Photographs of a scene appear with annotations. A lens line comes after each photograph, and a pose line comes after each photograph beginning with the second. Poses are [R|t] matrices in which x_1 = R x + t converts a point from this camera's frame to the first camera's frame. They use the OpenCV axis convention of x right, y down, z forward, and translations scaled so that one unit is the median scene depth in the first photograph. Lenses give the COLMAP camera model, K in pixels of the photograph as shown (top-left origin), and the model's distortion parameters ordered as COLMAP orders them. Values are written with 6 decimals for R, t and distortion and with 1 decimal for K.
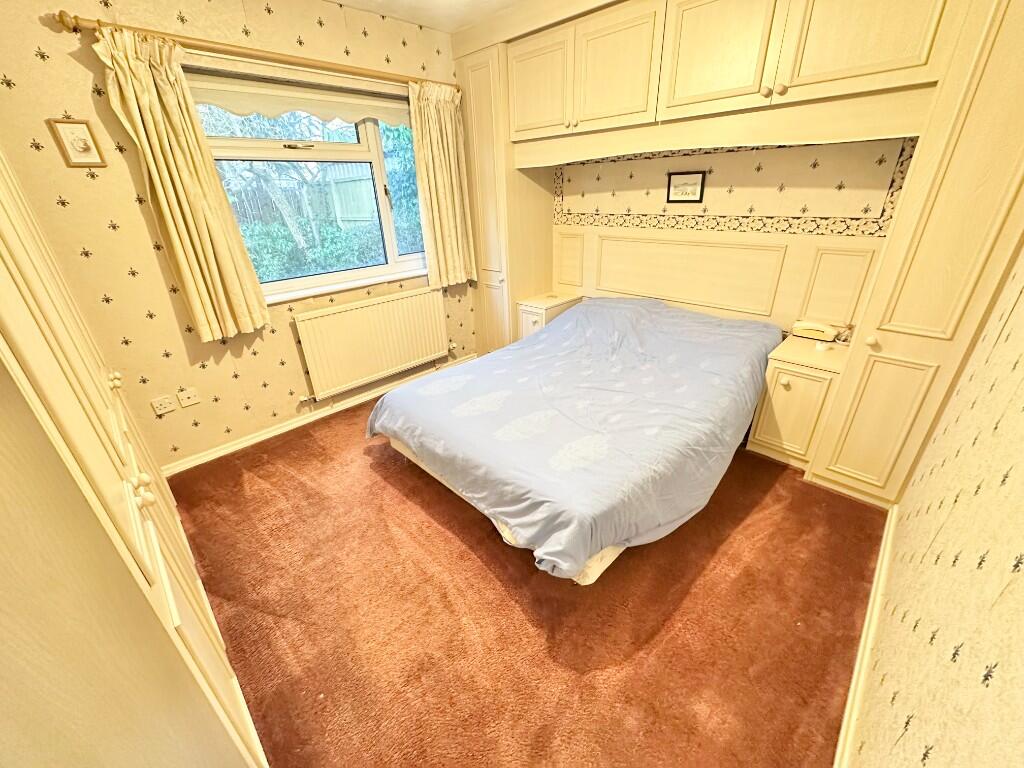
lens RADIAL K [[408.3, 0, 514.2], [0, 408.3, 381.7], [0, 0, 1]] dist [-0.003247, 0.000052]
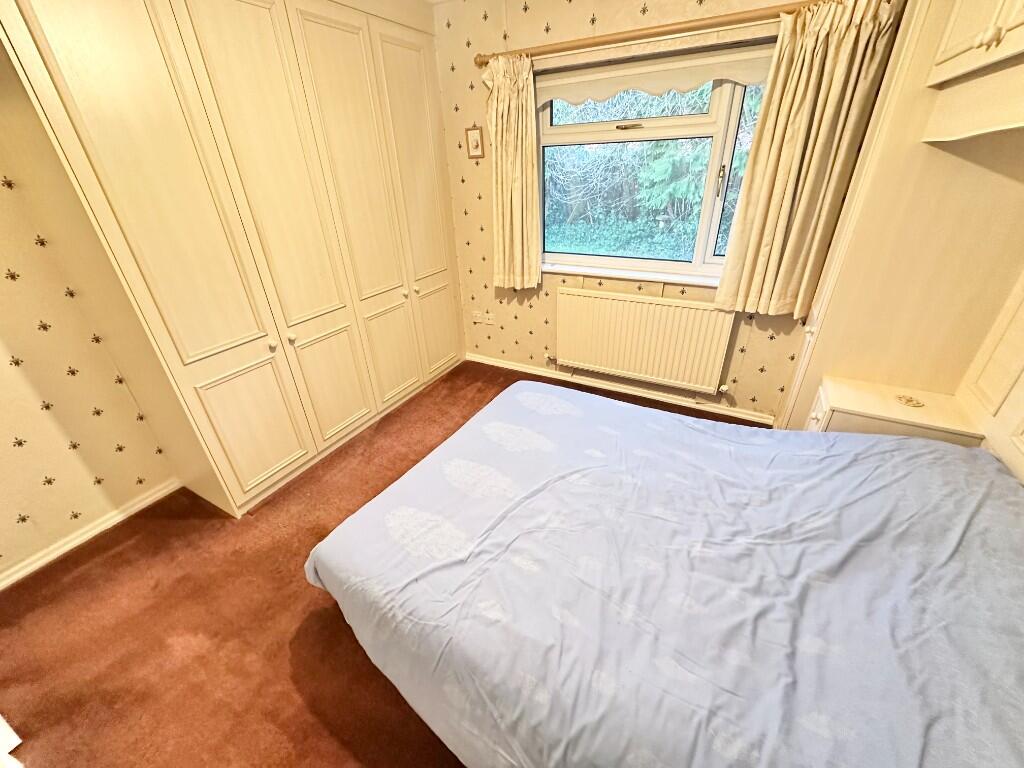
lens RADIAL K [[408.3, 0, 513.1], [0, 408.3, 383.8], [0, 0, 1]] dist [-0.003247, 0.000052]
pose [[0.272515, 0.485104, -0.830909, 0.489443], [-0.380682, 0.847487, 0.369929, -0.301427], [0.883638, 0.215501, 0.415623, 0.467951]]
